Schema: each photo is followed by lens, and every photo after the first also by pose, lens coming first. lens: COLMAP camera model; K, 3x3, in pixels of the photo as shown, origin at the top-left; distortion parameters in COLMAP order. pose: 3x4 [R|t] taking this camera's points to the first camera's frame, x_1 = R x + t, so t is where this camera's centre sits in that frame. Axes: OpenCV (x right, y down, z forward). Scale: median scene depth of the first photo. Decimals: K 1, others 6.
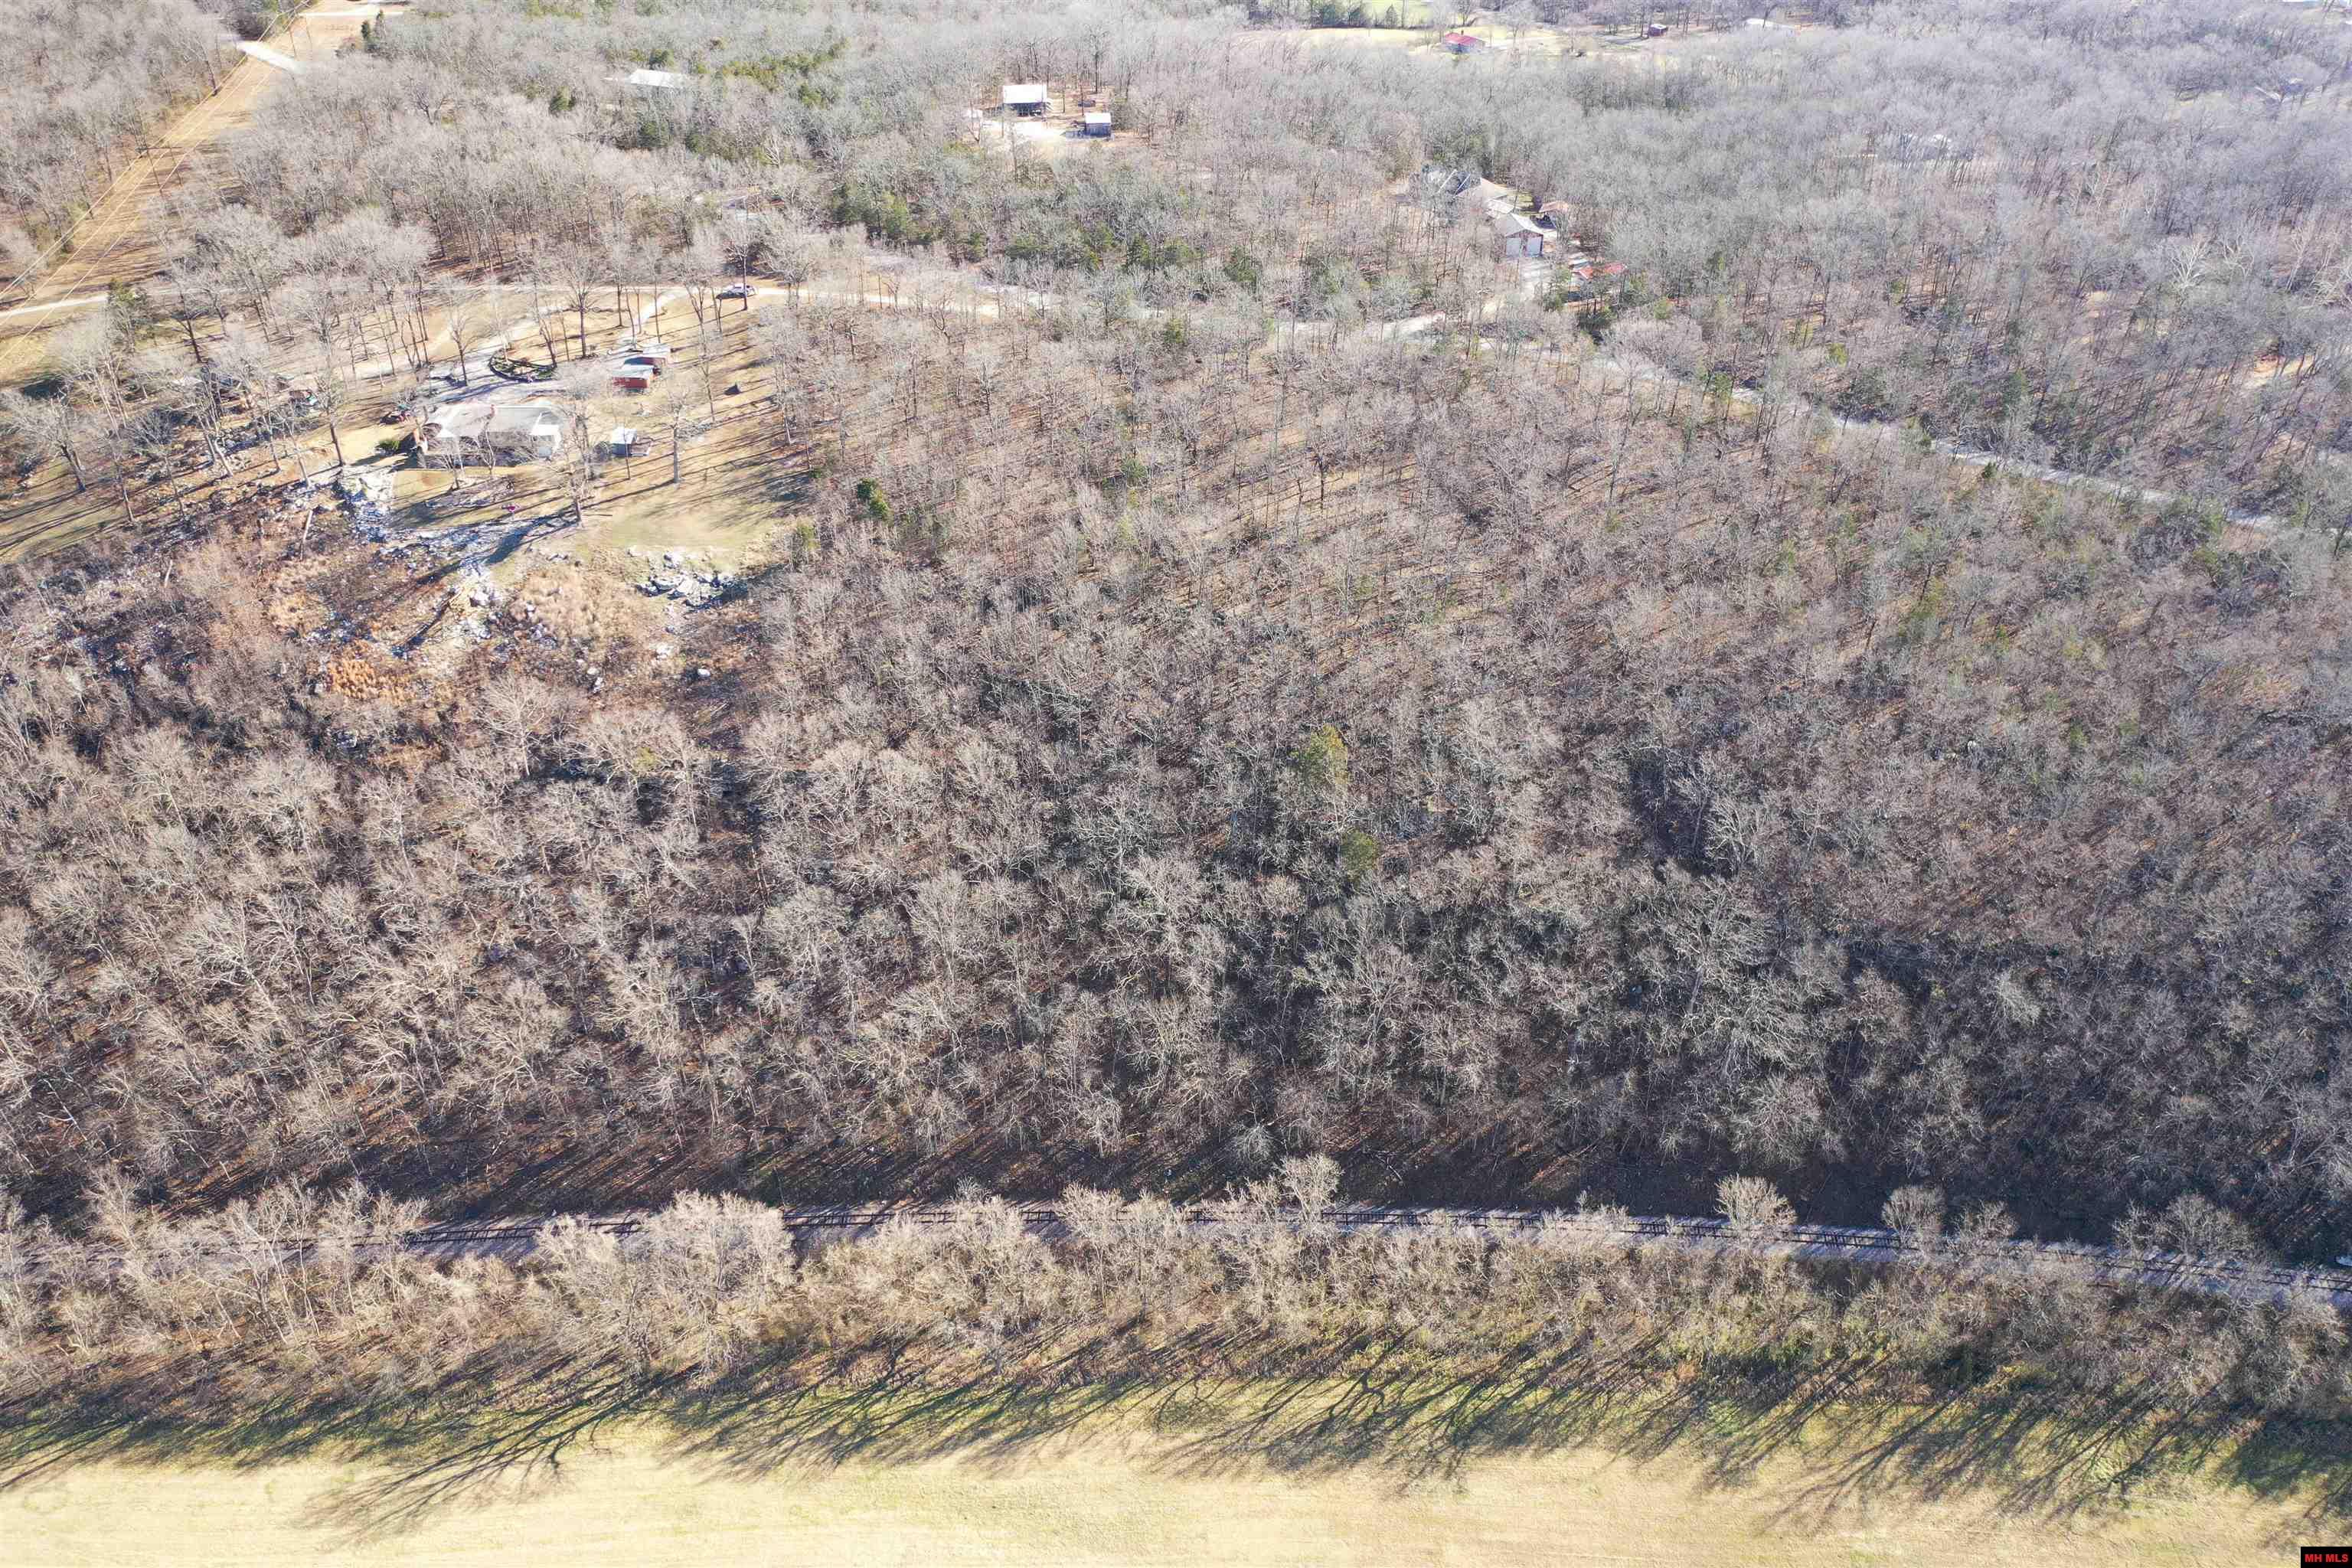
lens RADIAL K [[1860.6, 0, 1176.0], [0, 1860.6, 784.0], [0, 0, 1]] dist [0.009100, -0.004366]
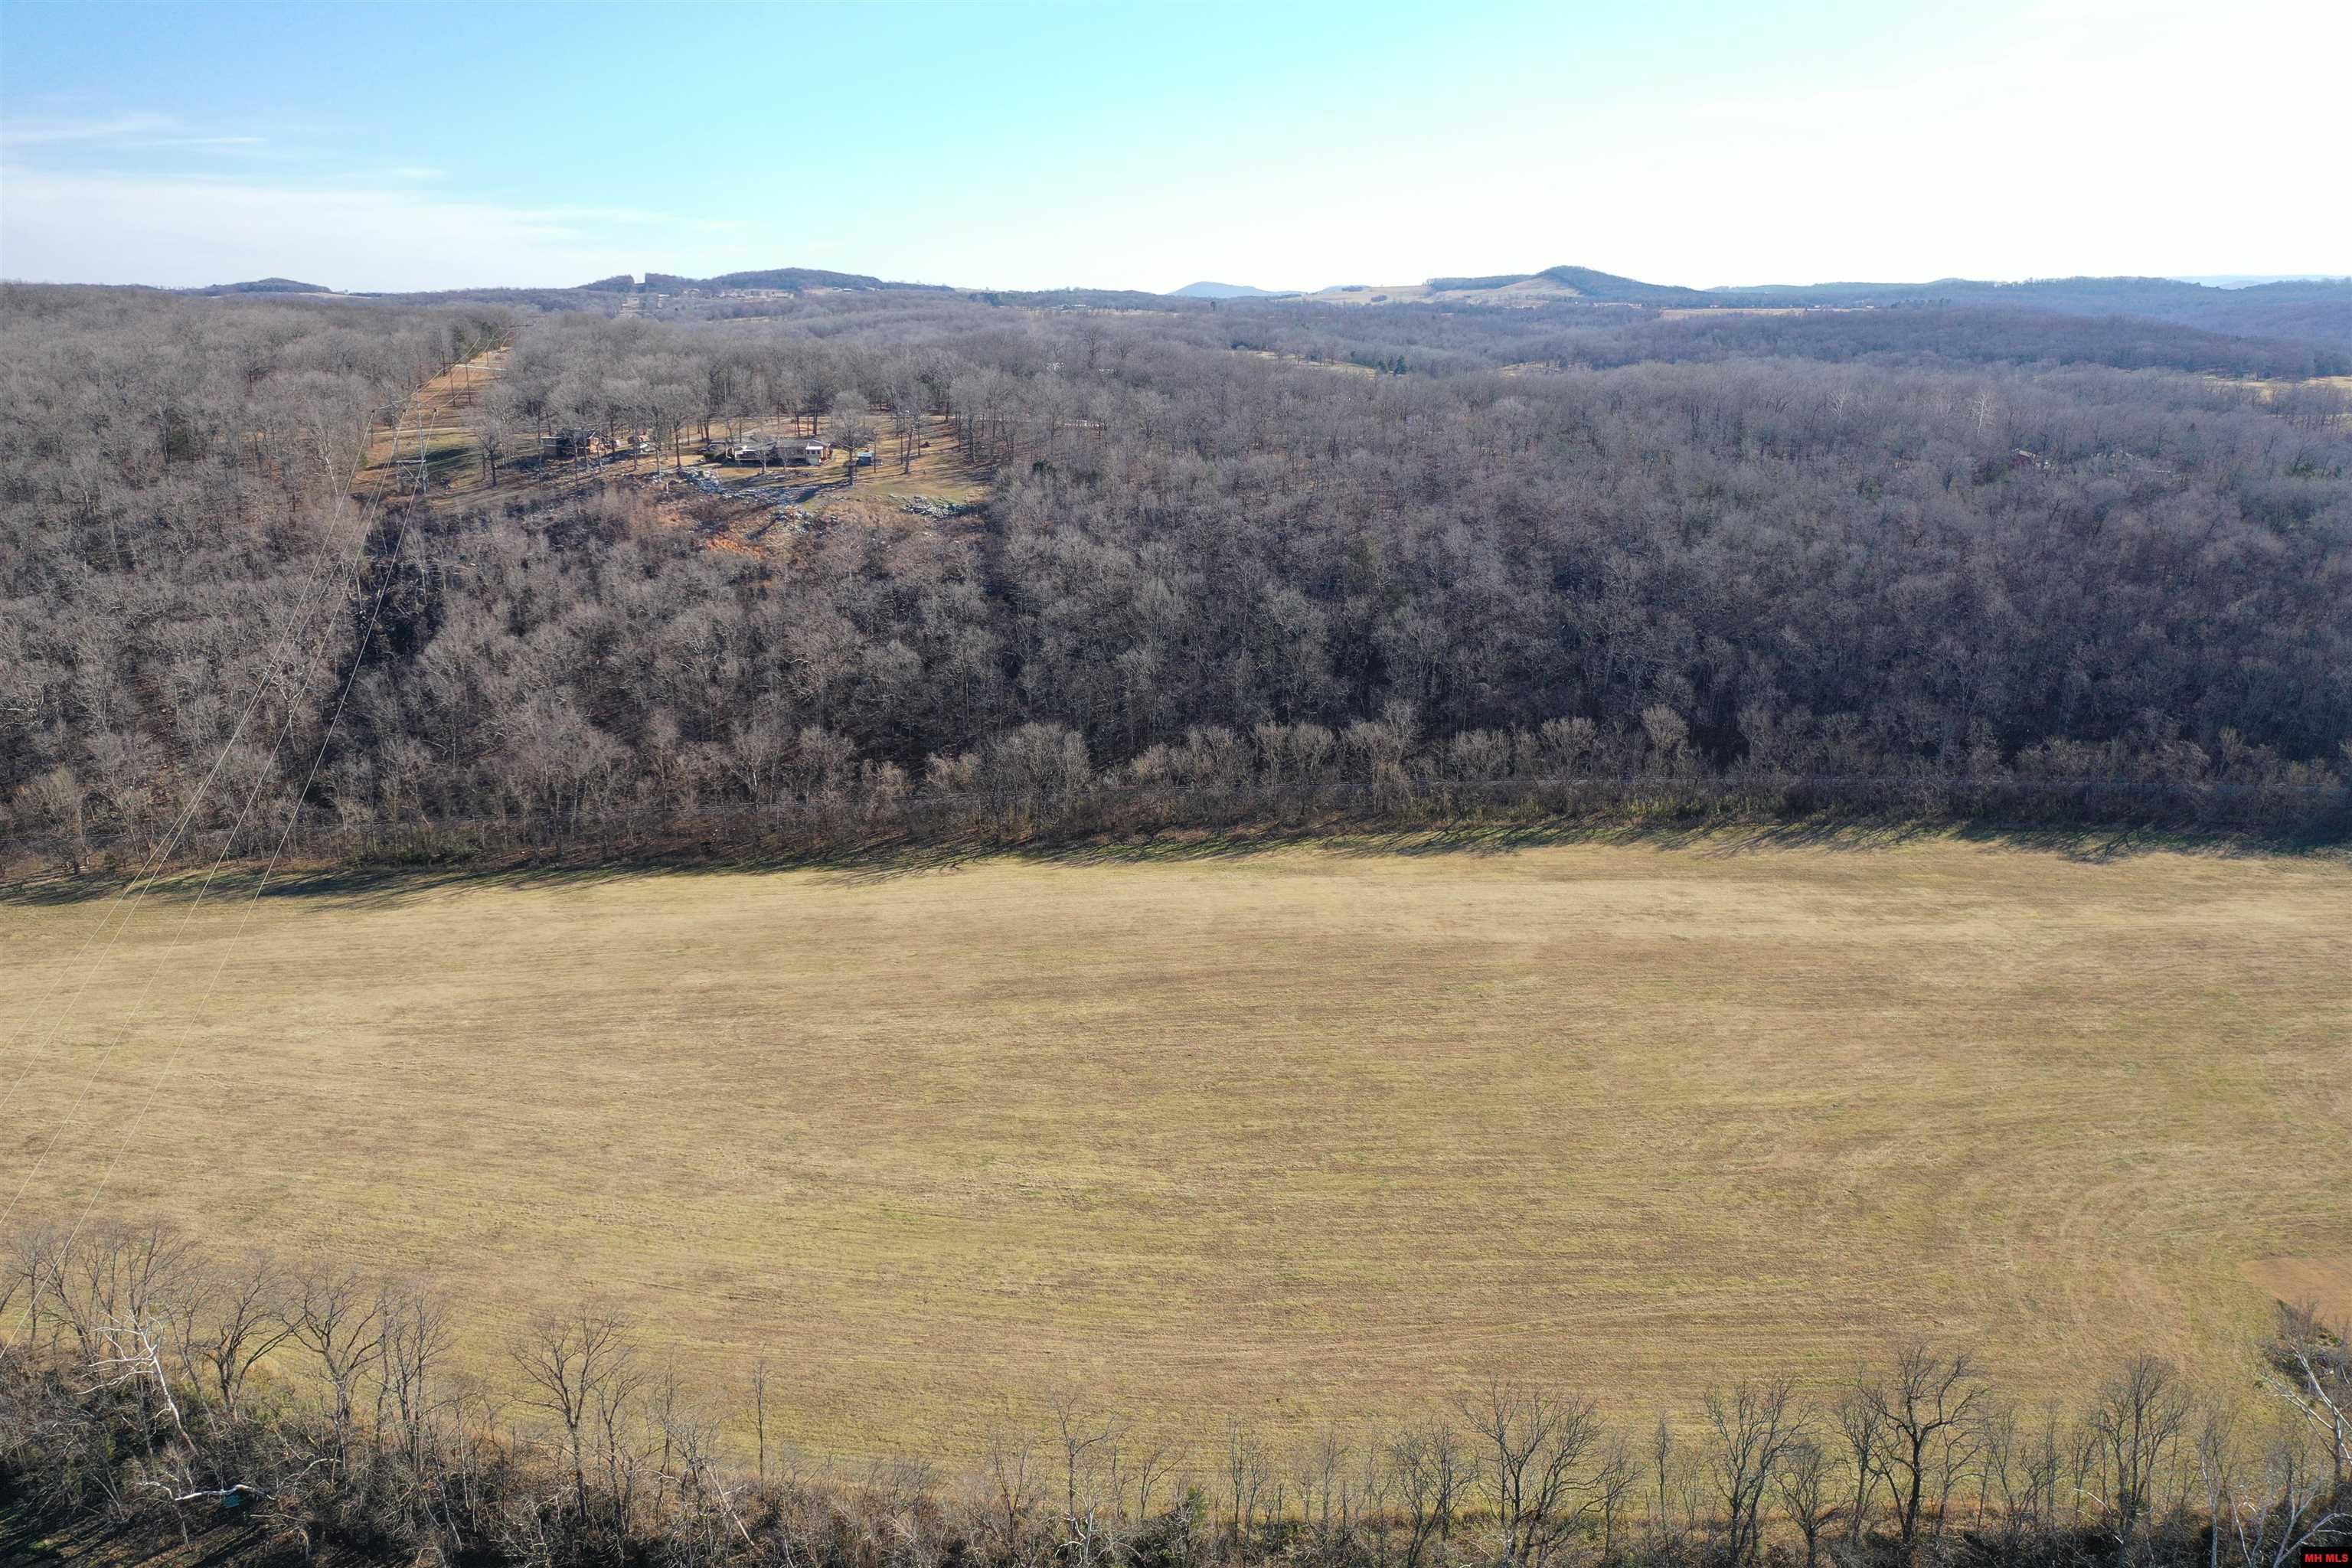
lens RADIAL K [[1860.6, 0, 1176.0], [0, 1860.6, 784.0], [0, 0, 1]] dist [0.009100, -0.004366]
pose [[0.992927, -0.020497, 0.116946, -0.300551], [0.056027, 0.949307, -0.309317, 0.720564], [-0.104678, 0.313681, 0.943741, -0.481792]]
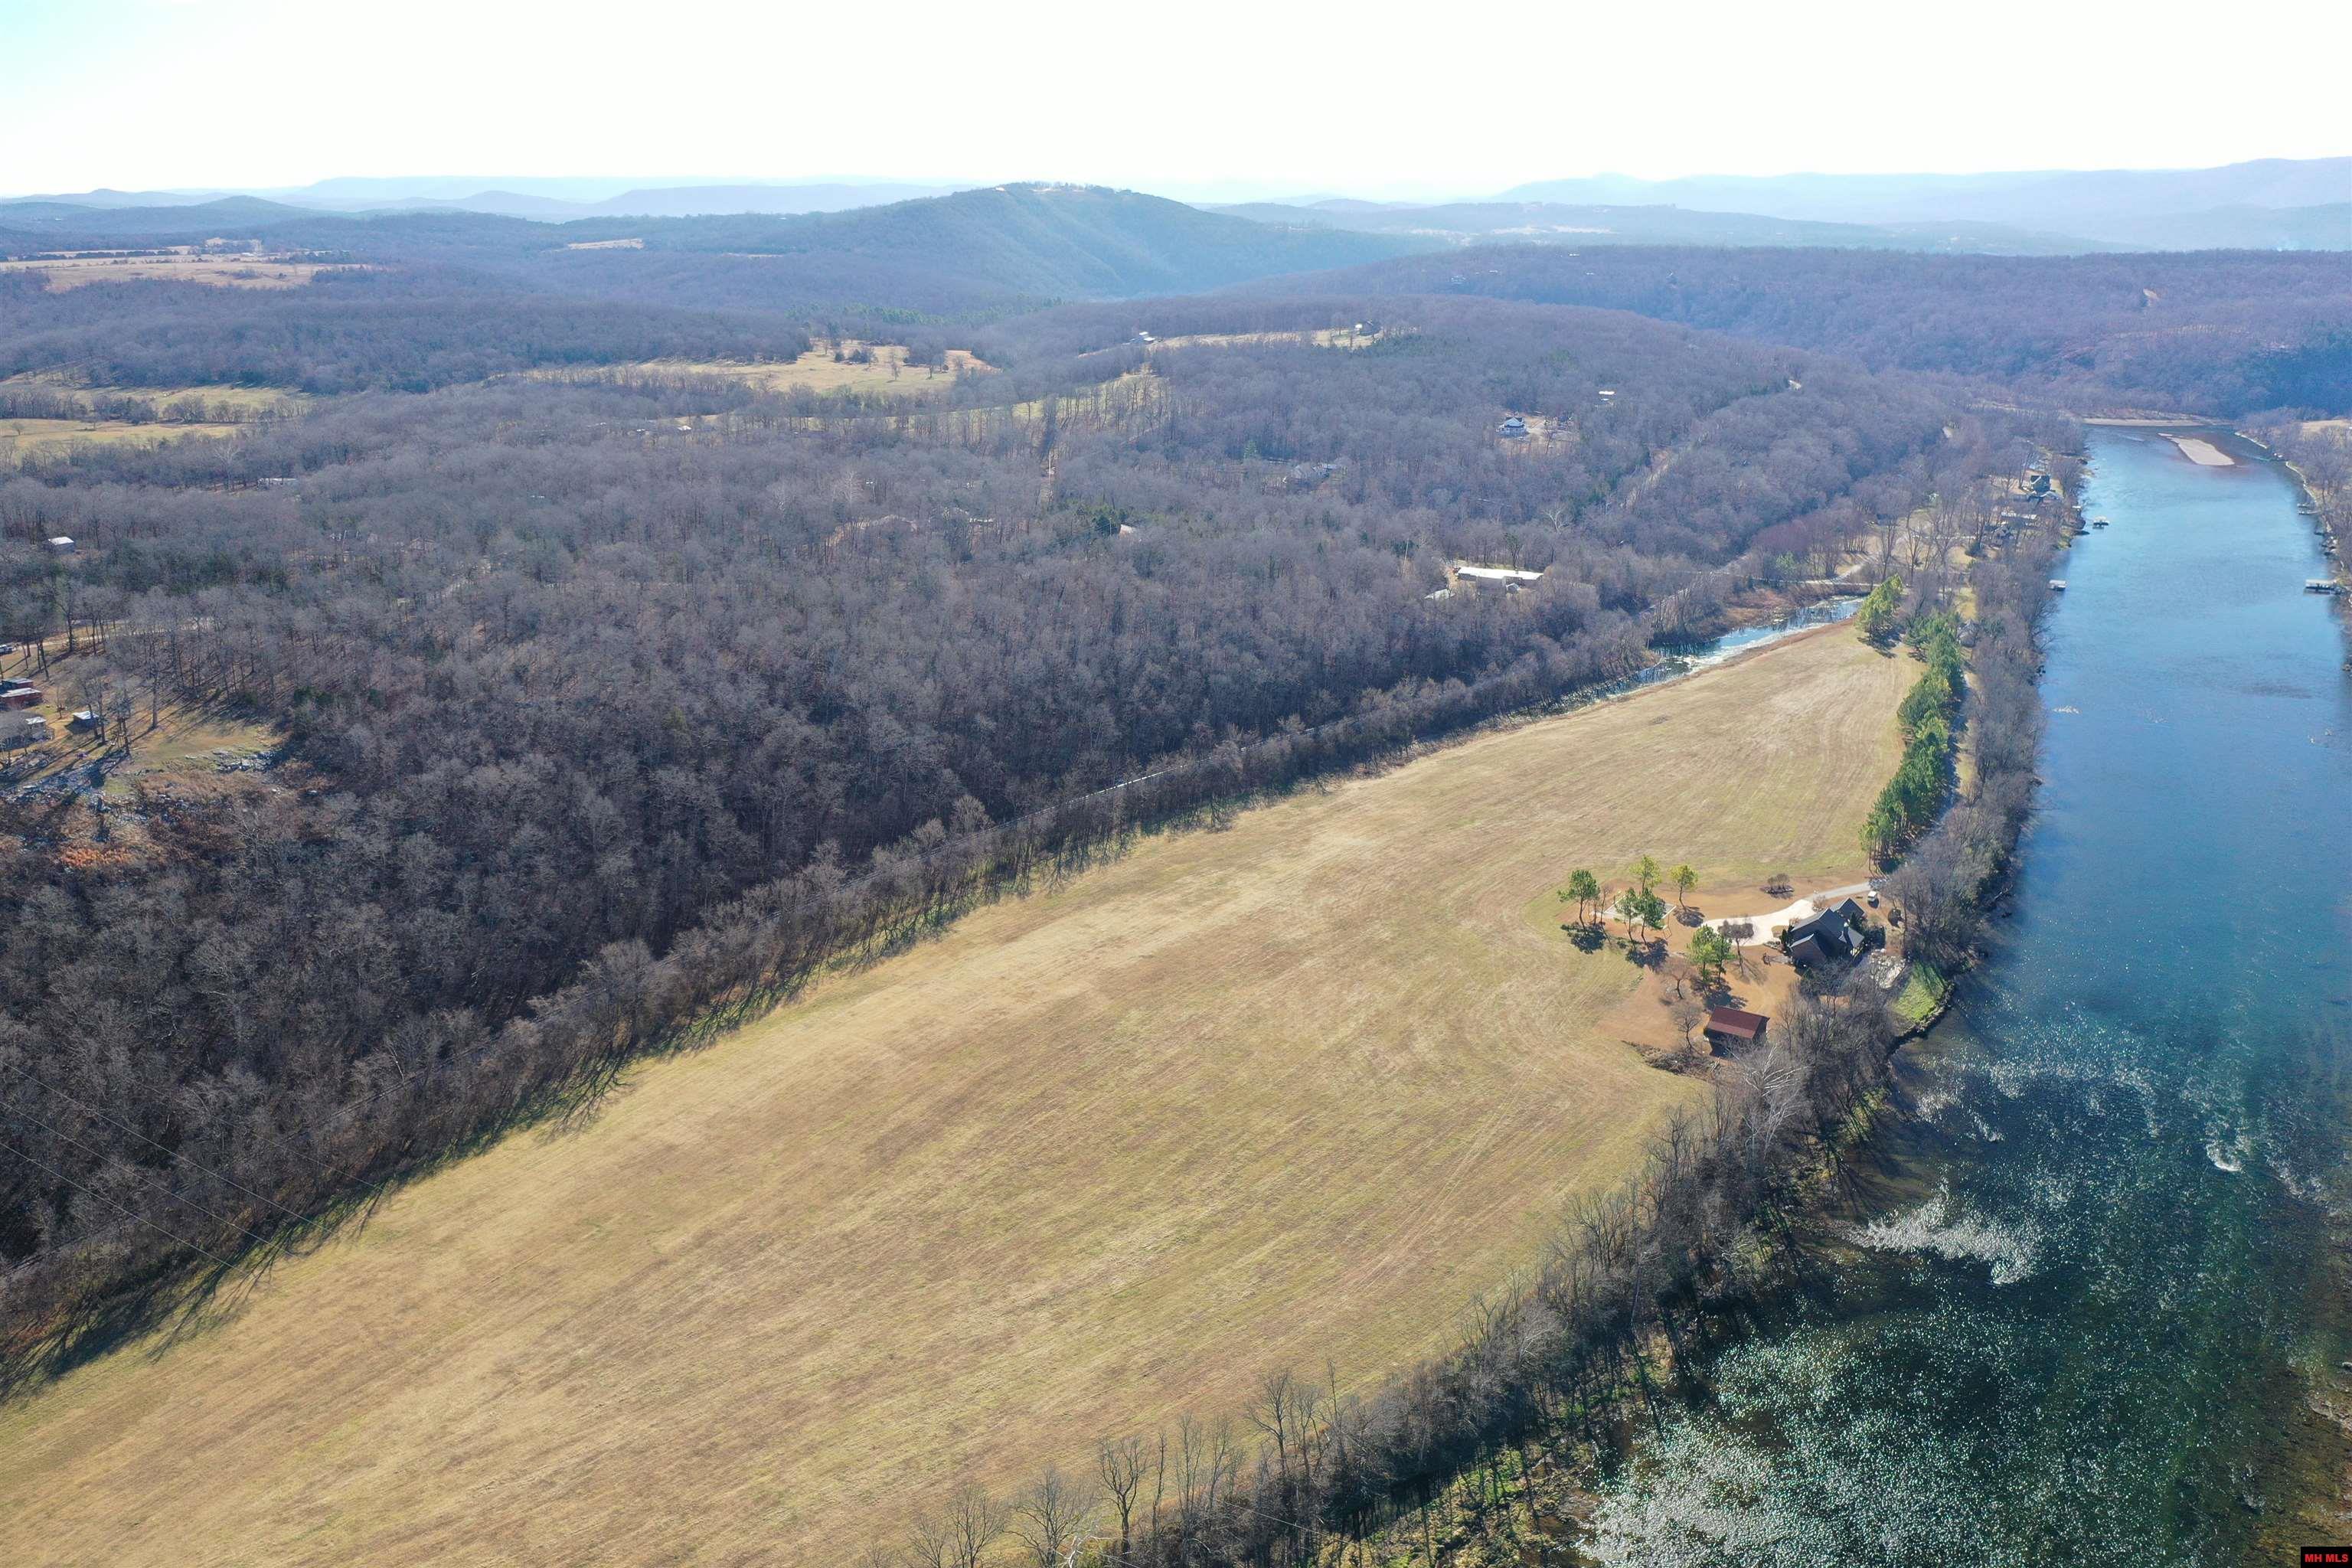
lens RADIAL K [[1860.6, 0, 1176.0], [0, 1860.6, 784.0], [0, 0, 1]] dist [0.009100, -0.004366]
pose [[0.558393, -0.252326, 0.790272, -1.275707], [0.446657, 0.894199, -0.030092, 0.360305], [-0.699067, 0.369784, 0.612017, -0.564583]]
